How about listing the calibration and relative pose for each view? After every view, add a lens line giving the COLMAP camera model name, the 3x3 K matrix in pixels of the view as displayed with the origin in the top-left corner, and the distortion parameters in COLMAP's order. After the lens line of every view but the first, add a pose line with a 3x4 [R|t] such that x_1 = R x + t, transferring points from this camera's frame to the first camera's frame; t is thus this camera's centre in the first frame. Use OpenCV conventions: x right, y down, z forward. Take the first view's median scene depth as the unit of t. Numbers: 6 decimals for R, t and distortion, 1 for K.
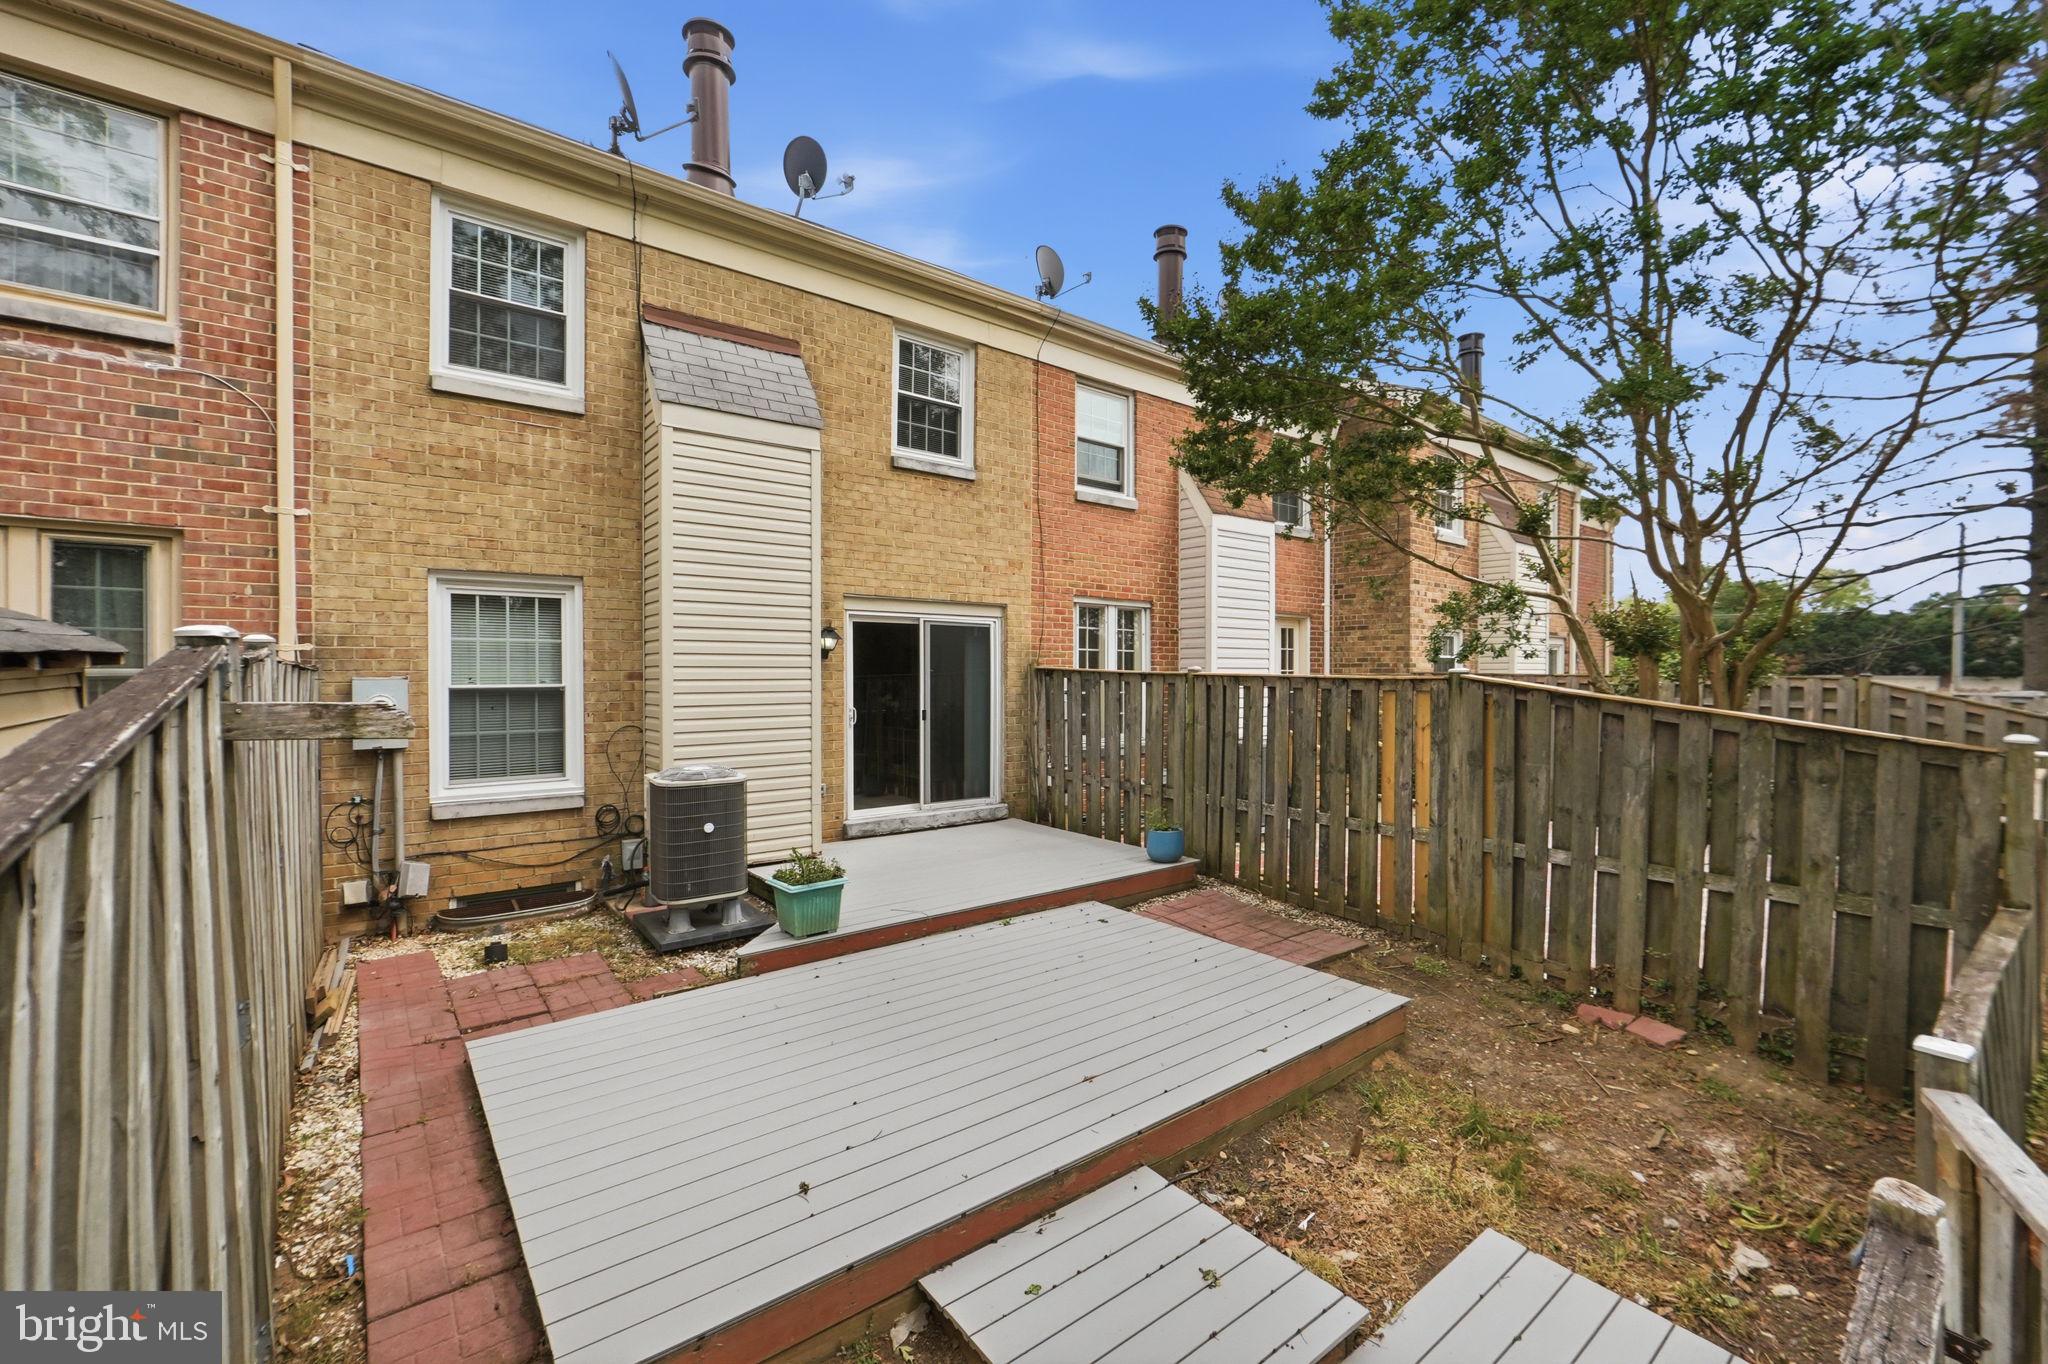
lens RADIAL K [[846.3, 0, 1027.0], [0, 846.3, 683.6], [0, 0, 1]] dist [-0.018902, 0.002934]
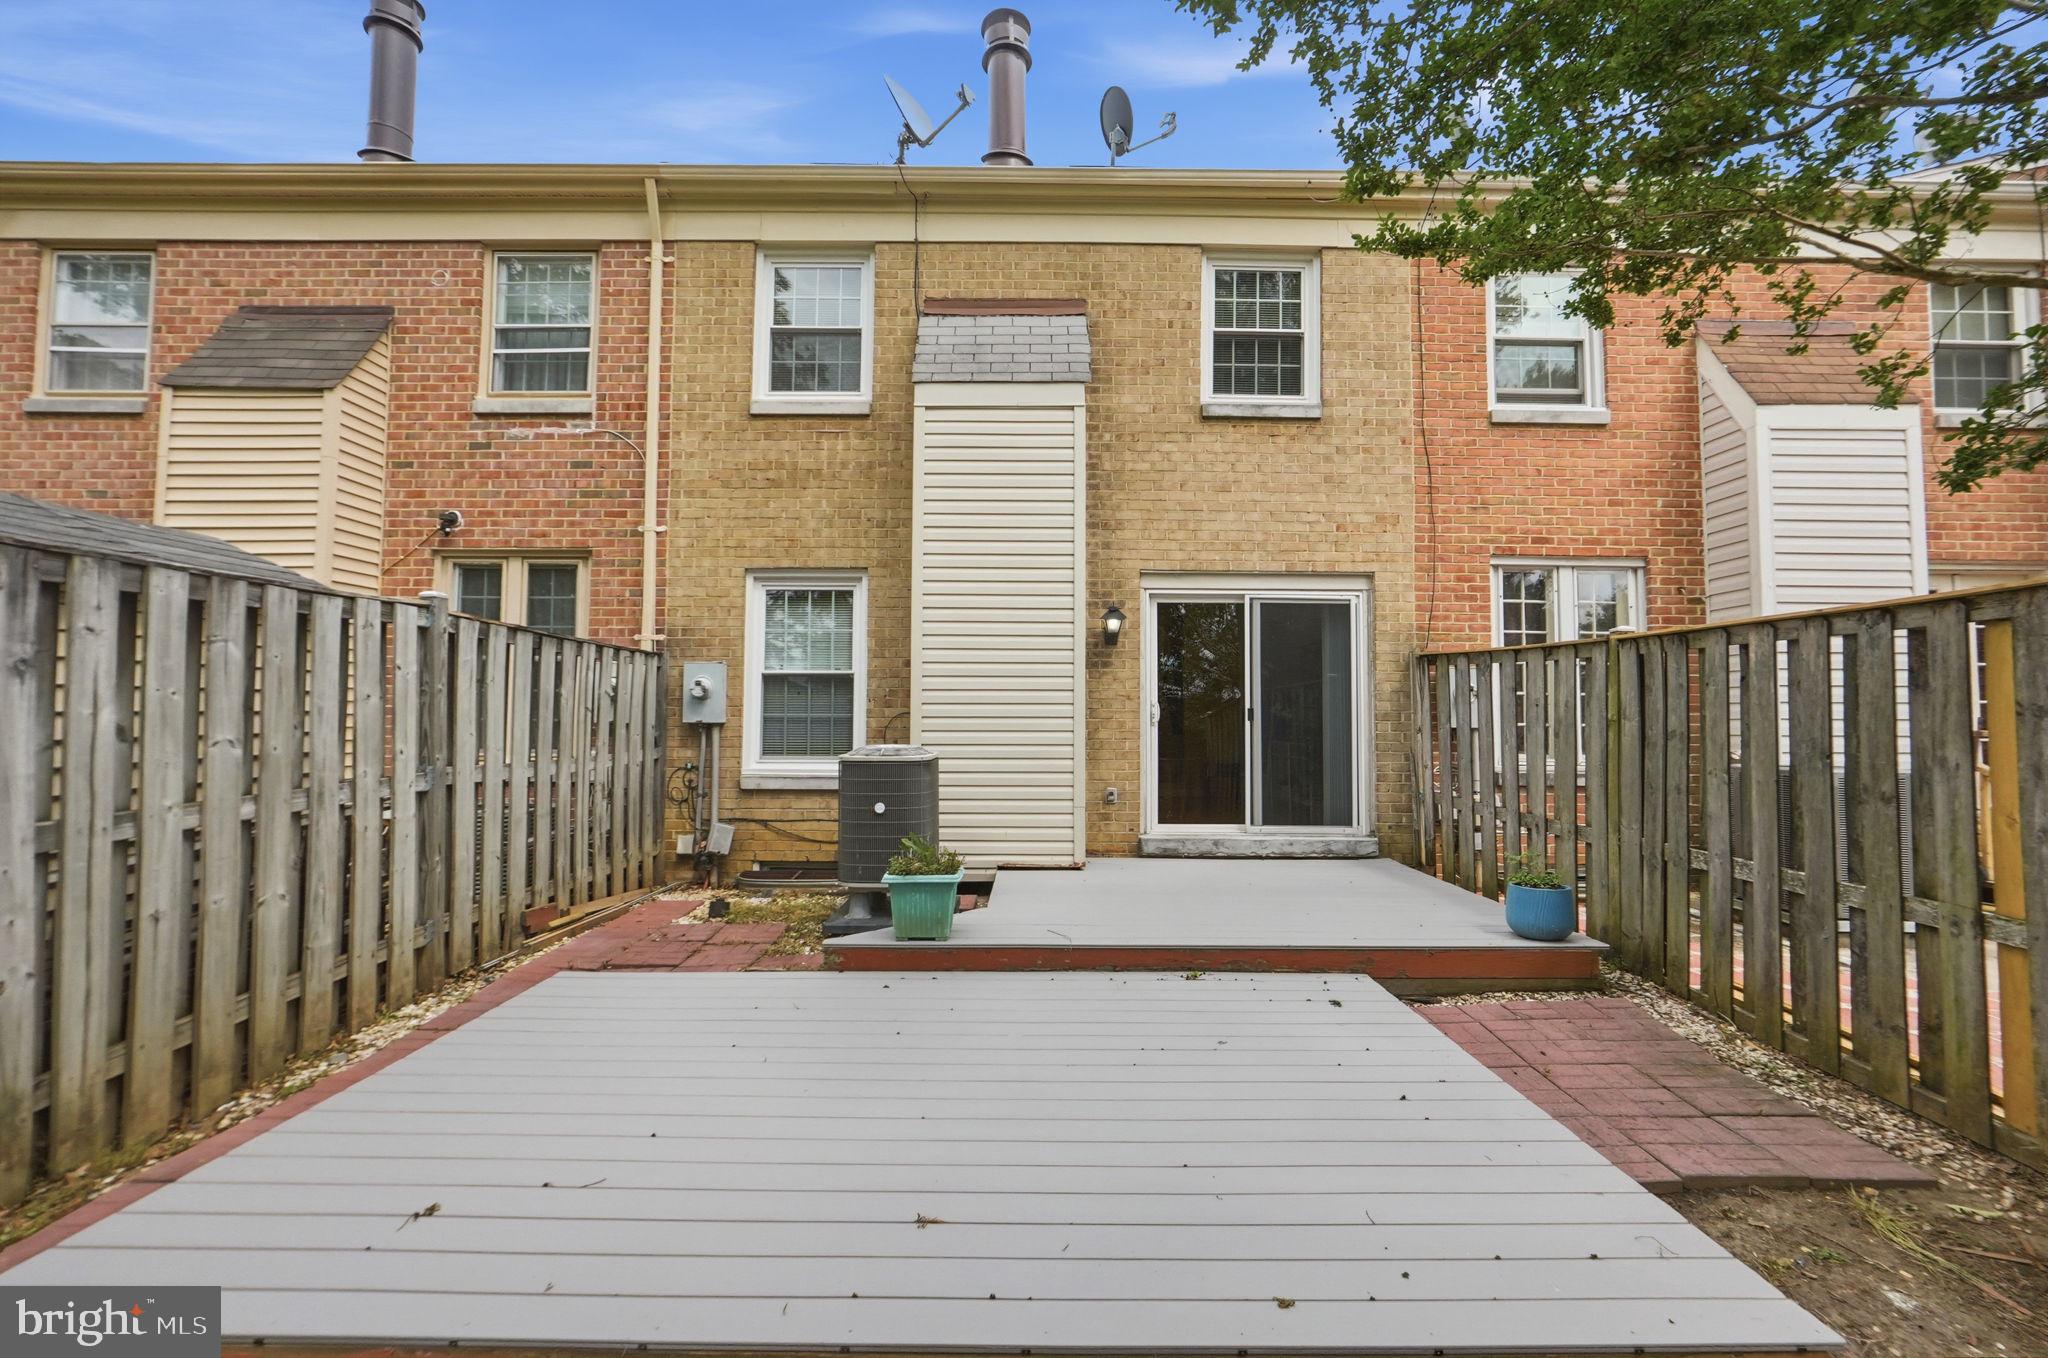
lens RADIAL K [[846.3, 0, 1025.0], [0, 846.3, 678.6], [0, 0, 1]] dist [-0.018902, 0.002934]
pose [[0.786550, -0.023511, -0.617078, 0.275590], [-0.013257, 0.998402, -0.054937, 0.066739], [0.617384, 0.051391, 0.784982, 0.310663]]
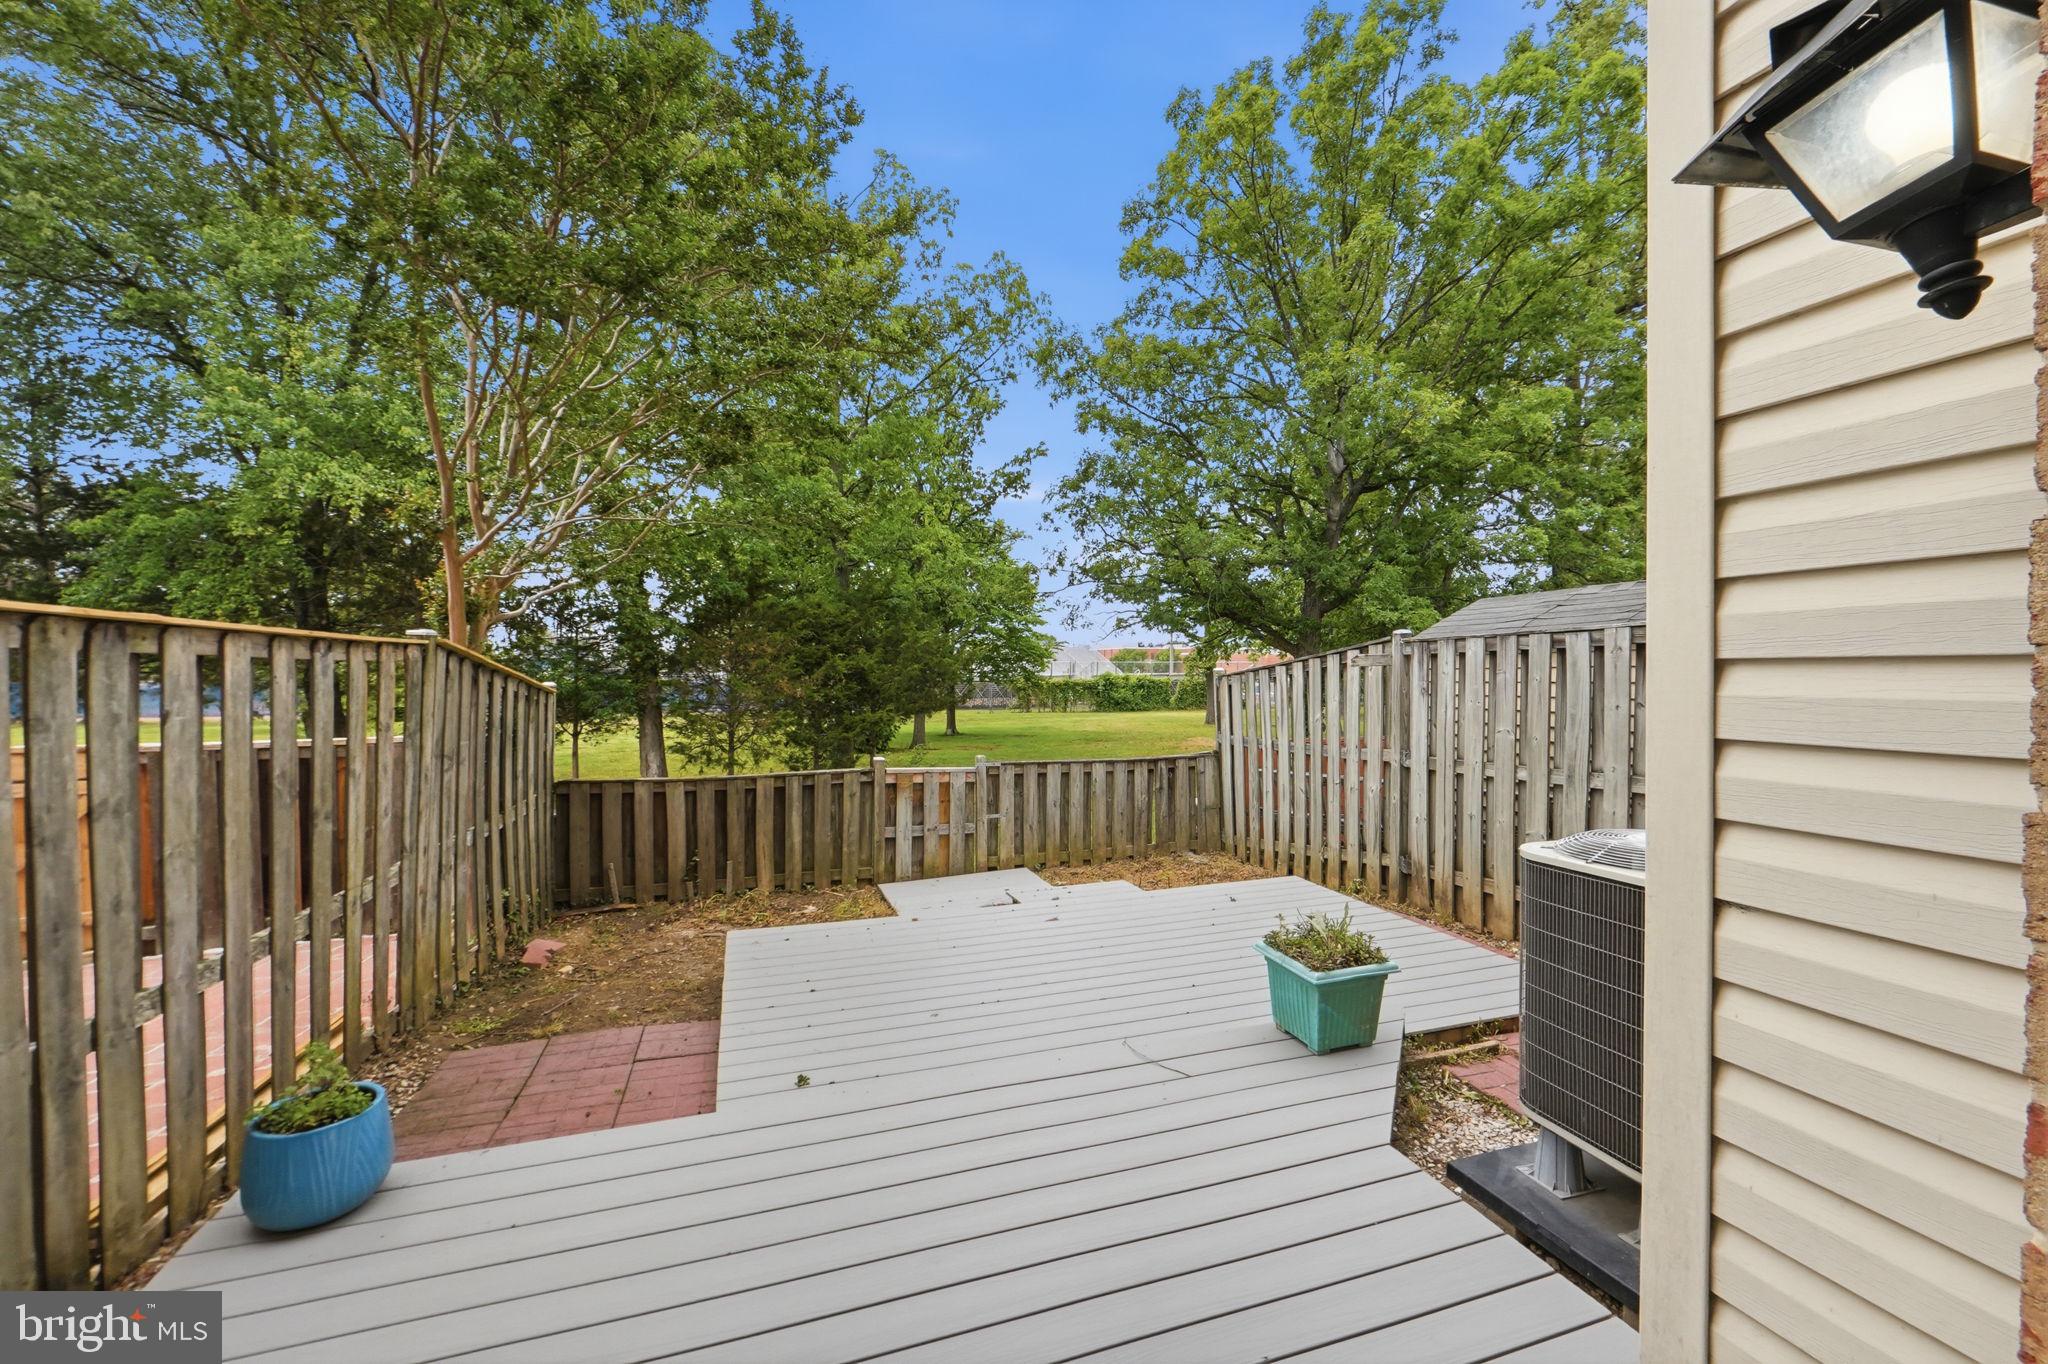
lens RADIAL K [[846.3, 0, 1032.4], [0, 846.3, 678.9], [0, 0, 1]] dist [-0.018902, 0.002934]
pose [[-0.938285, 0.002630, 0.345853, -0.218698], [0.010634, 0.999718, 0.021245, 0.010108], [-0.345700, 0.023612, -0.938048, 1.318302]]
